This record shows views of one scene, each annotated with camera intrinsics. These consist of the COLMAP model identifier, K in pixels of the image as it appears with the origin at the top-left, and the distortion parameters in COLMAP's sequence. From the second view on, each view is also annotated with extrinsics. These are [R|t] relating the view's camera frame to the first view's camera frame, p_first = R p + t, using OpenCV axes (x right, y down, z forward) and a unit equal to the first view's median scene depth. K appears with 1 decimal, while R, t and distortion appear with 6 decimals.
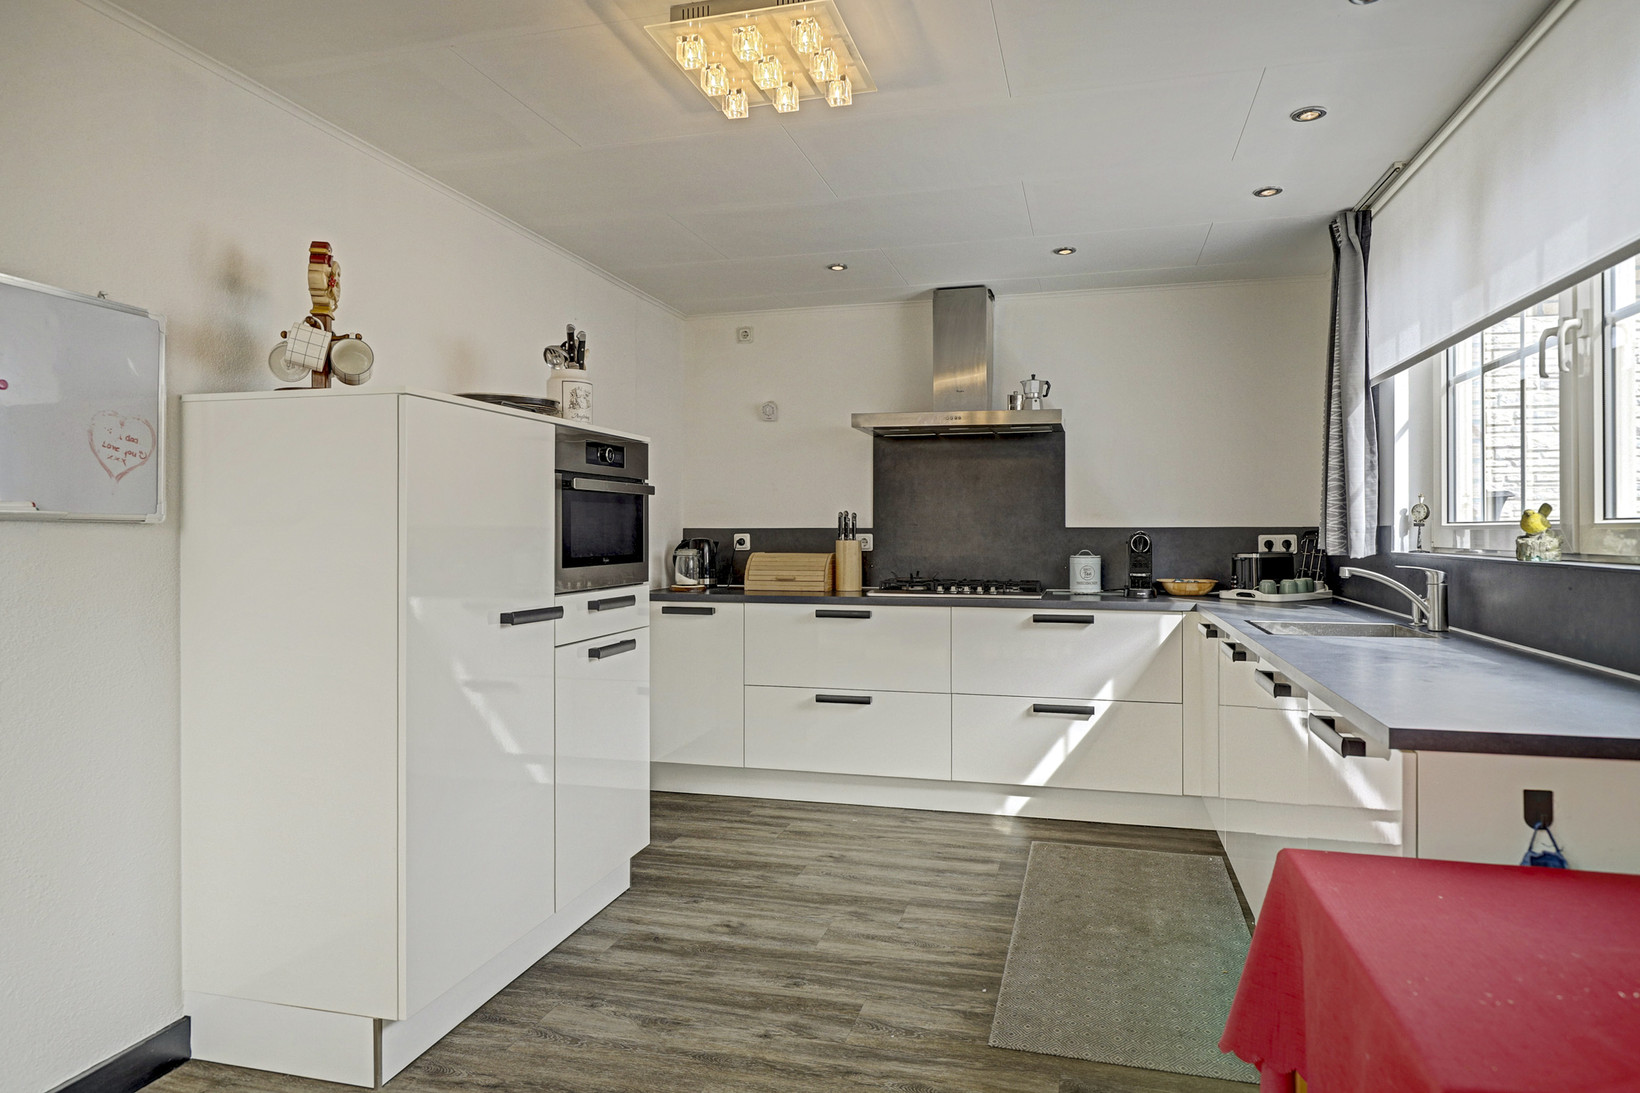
lens RADIAL K [[963.9, 0, 870.0], [0, 963.9, 537.0], [0, 0, 1]] dist [-0.001632, 0.002341]
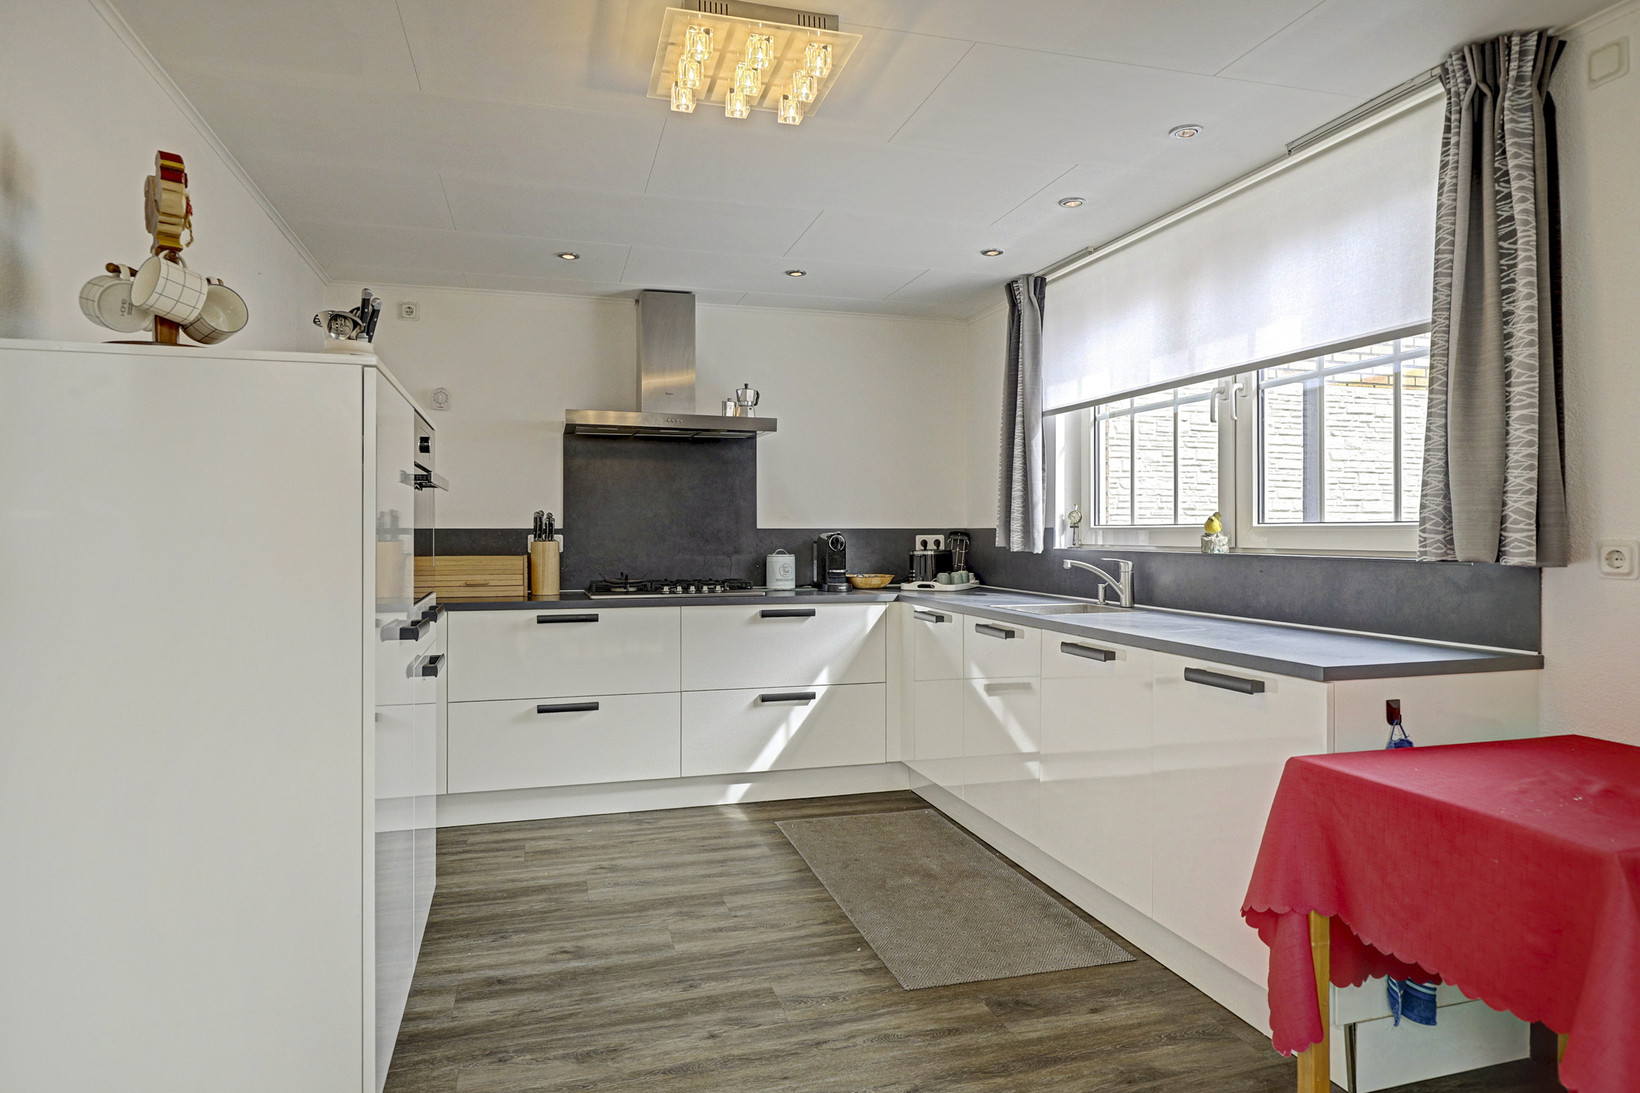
lens RADIAL K [[963.9, 0, 829.1], [0, 963.9, 539.0], [0, 0, 1]] dist [-0.001632, 0.002341]
pose [[0.861915, -0.003822, 0.507038, -0.334772], [0.003189, 0.999993, 0.002117, -0.000271], [-0.507042, -0.000208, 0.861921, 0.050118]]
